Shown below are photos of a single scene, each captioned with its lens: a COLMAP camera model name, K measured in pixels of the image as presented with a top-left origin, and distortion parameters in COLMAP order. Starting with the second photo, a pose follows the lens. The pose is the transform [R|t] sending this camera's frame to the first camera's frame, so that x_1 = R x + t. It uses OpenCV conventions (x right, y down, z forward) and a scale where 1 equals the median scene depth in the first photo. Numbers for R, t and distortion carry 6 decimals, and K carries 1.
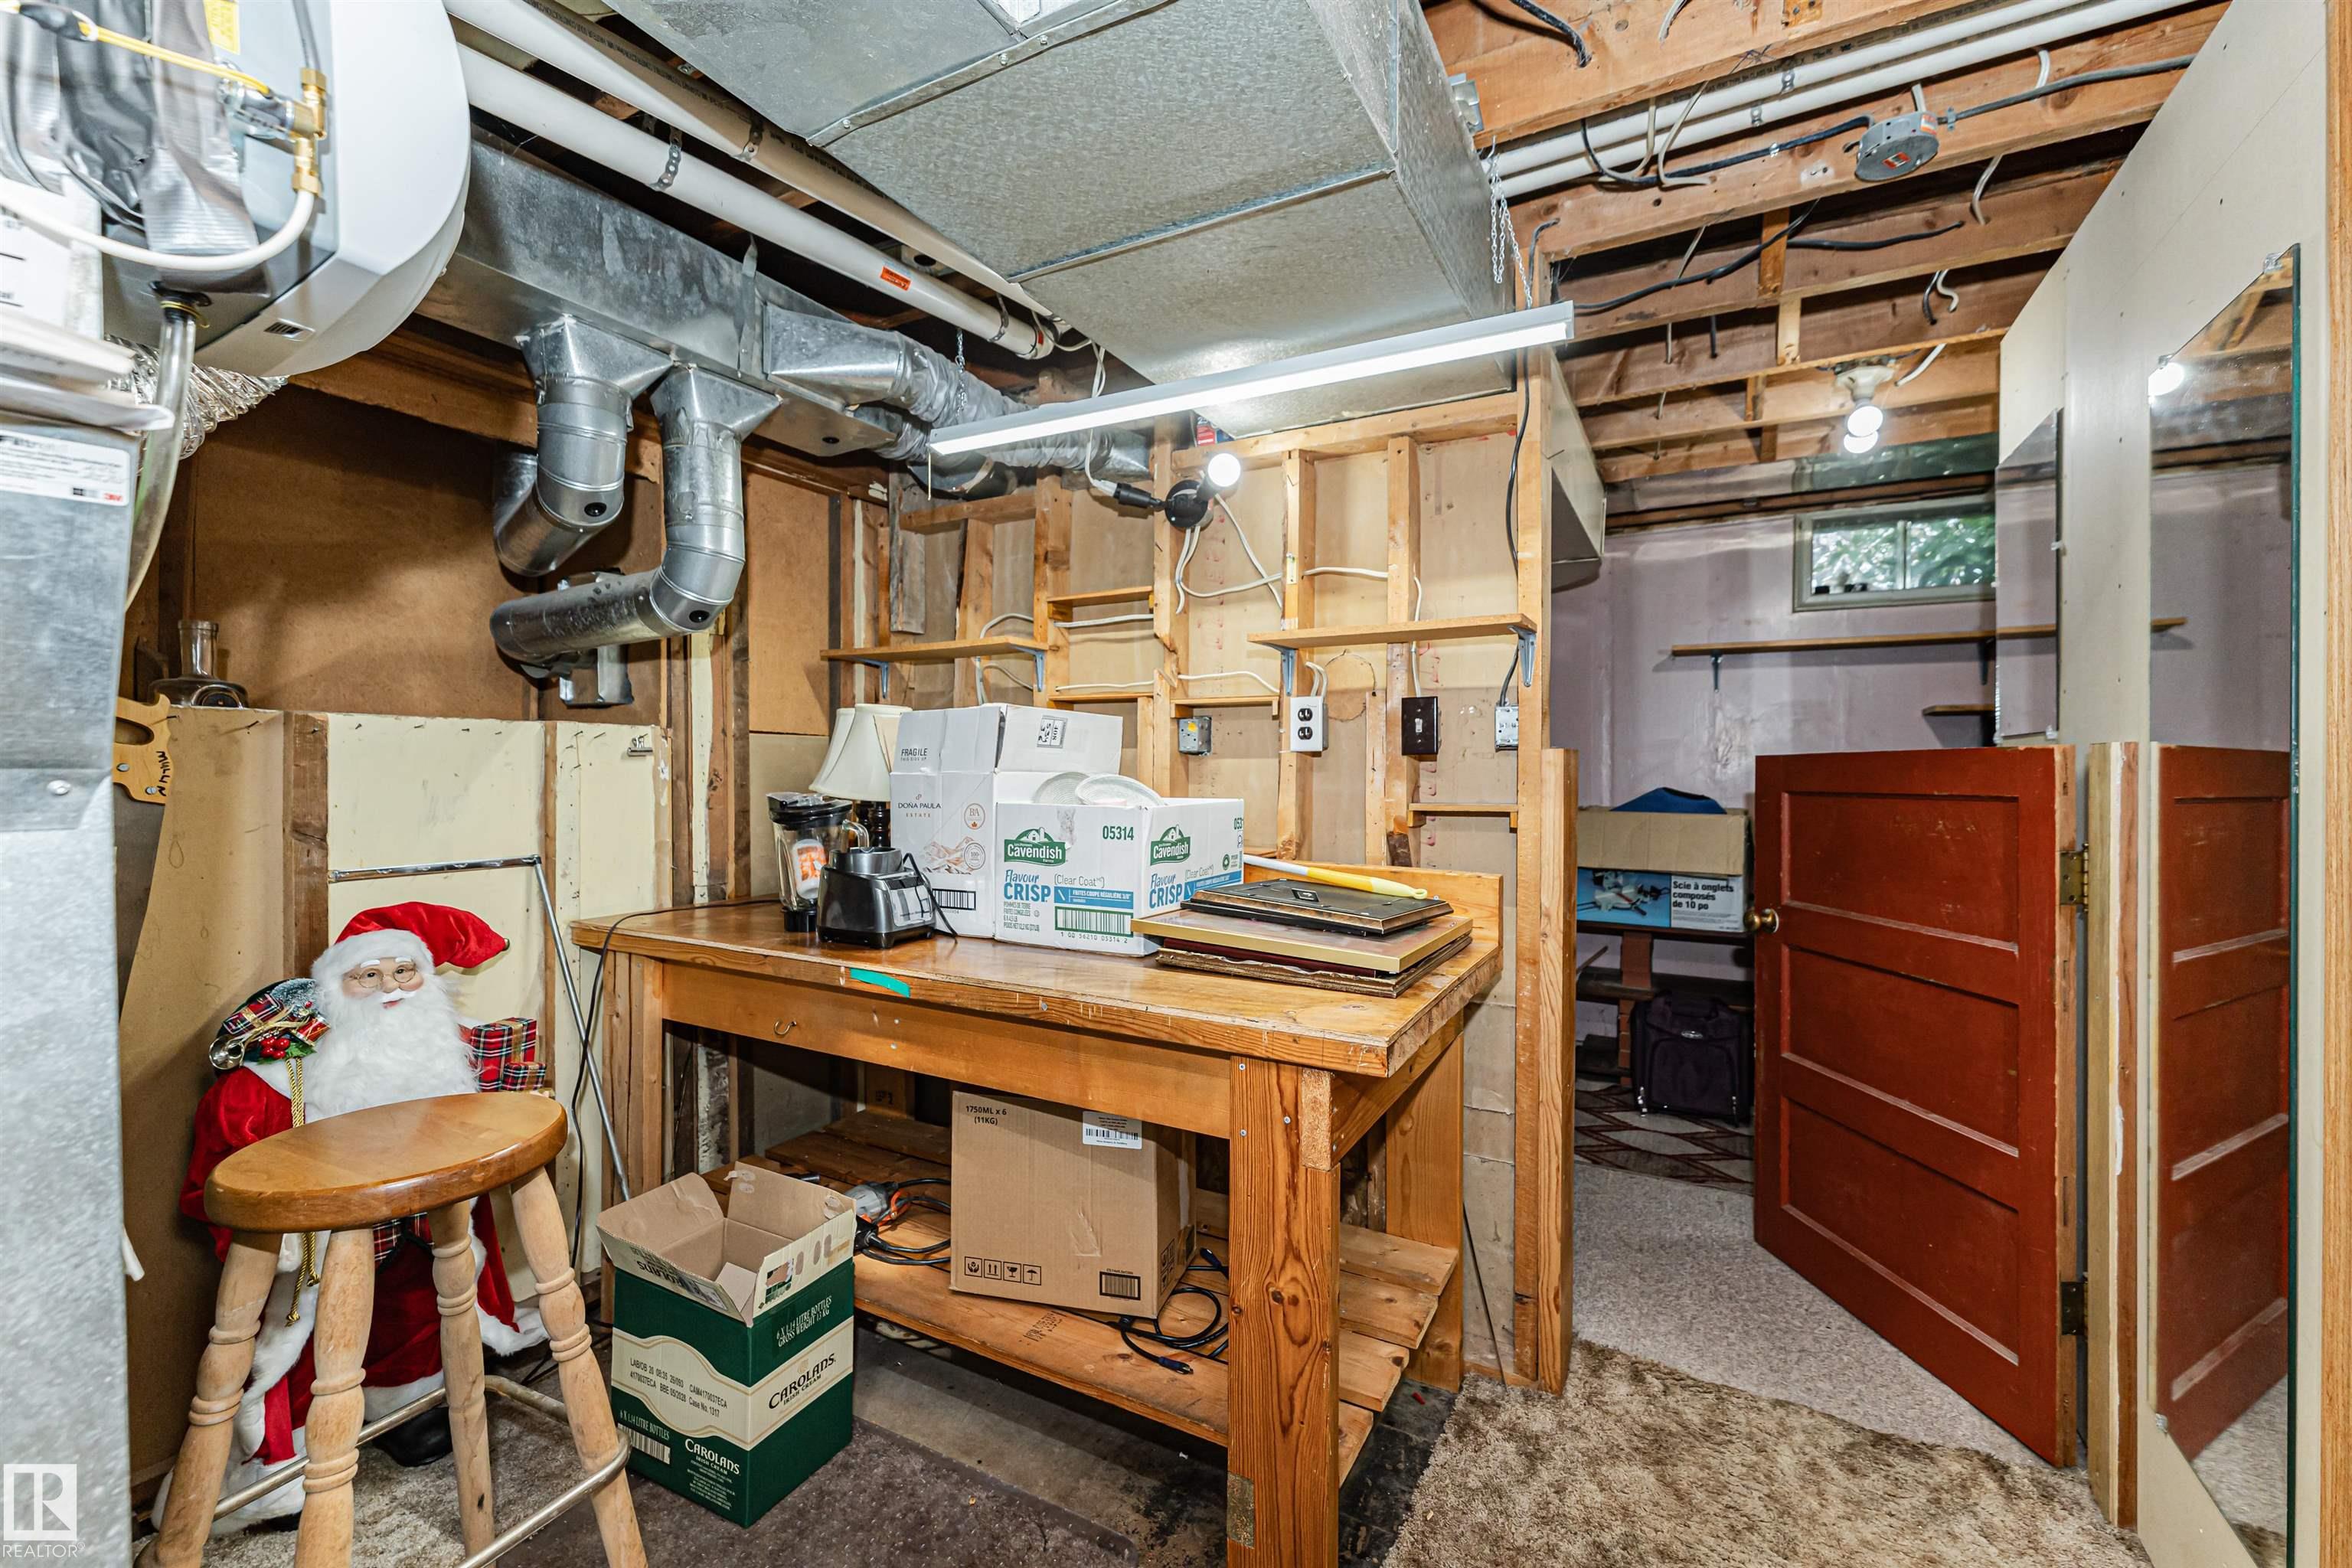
lens RADIAL K [[941.3, 0, 1176.0], [0, 941.3, 784.0], [0, 0, 1]] dist [0.001658, 0.000067]
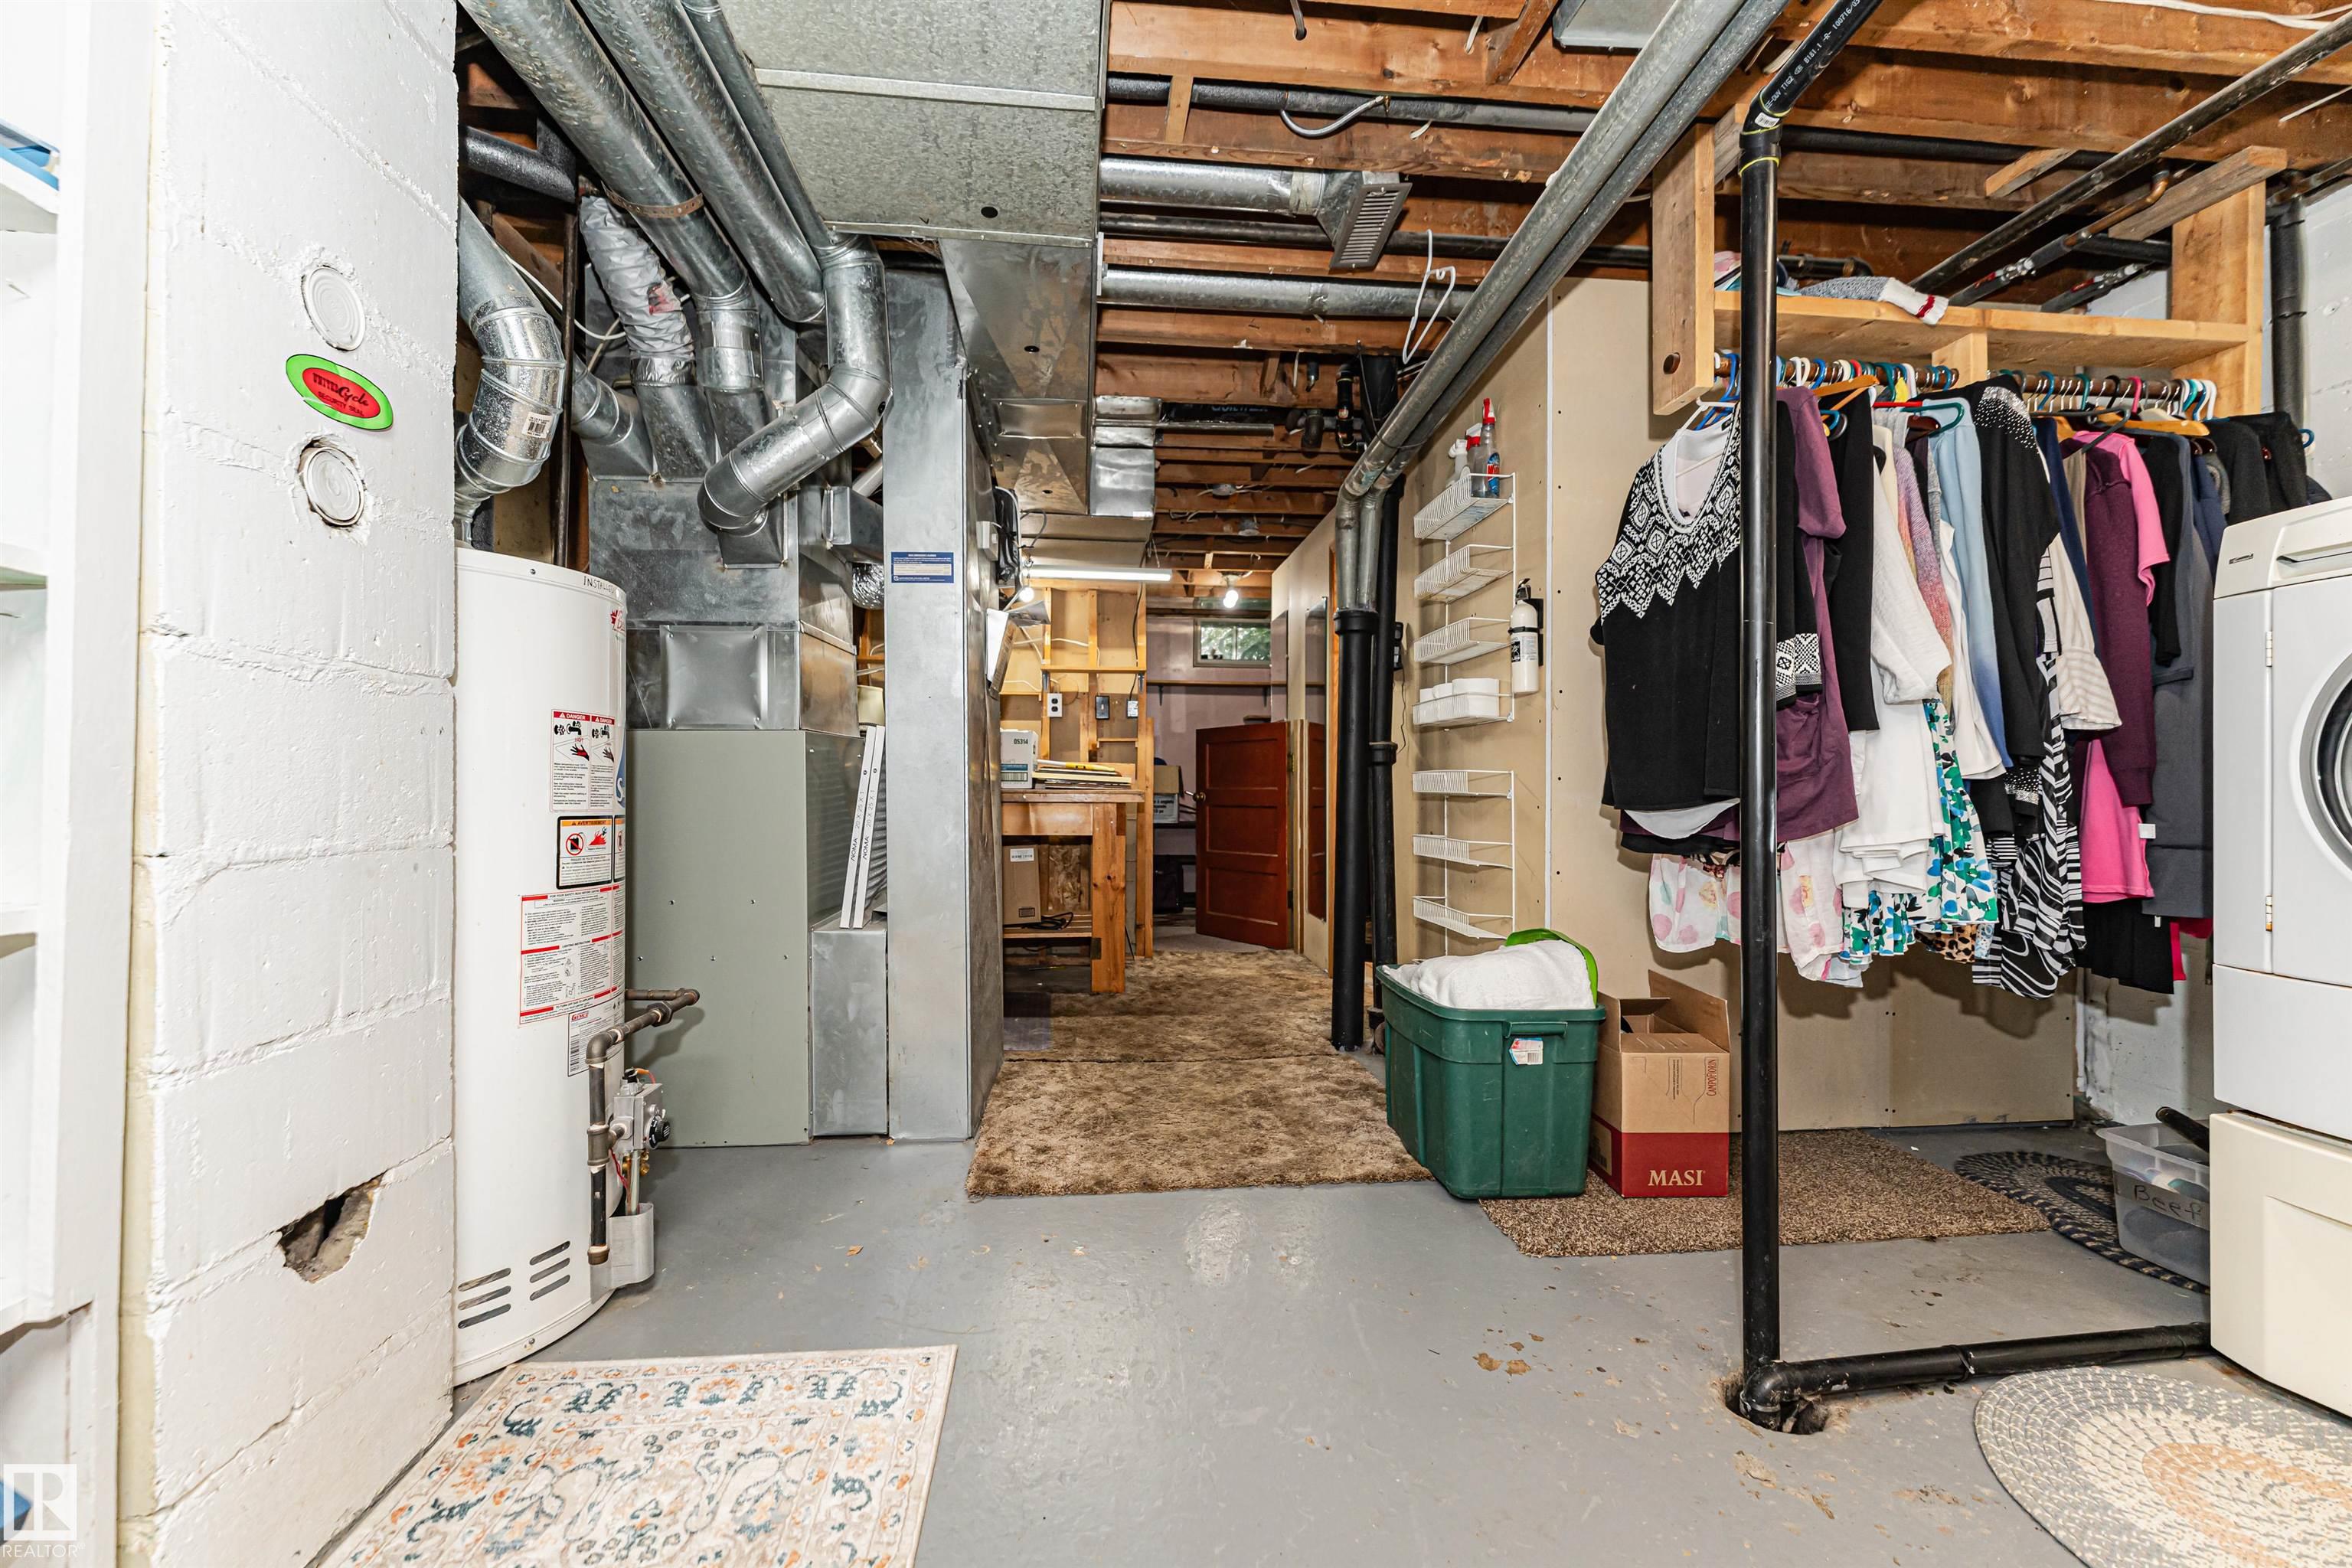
lens RADIAL K [[941.3, 0, 1176.0], [0, 941.3, 784.0], [0, 0, 1]] dist [0.001658, 0.000067]
pose [[0.813349, 0.005973, 0.581746, -0.701040], [-0.000868, 0.999959, -0.009054, 0.110679], [-0.581776, 0.006859, 0.813320, -0.786947]]
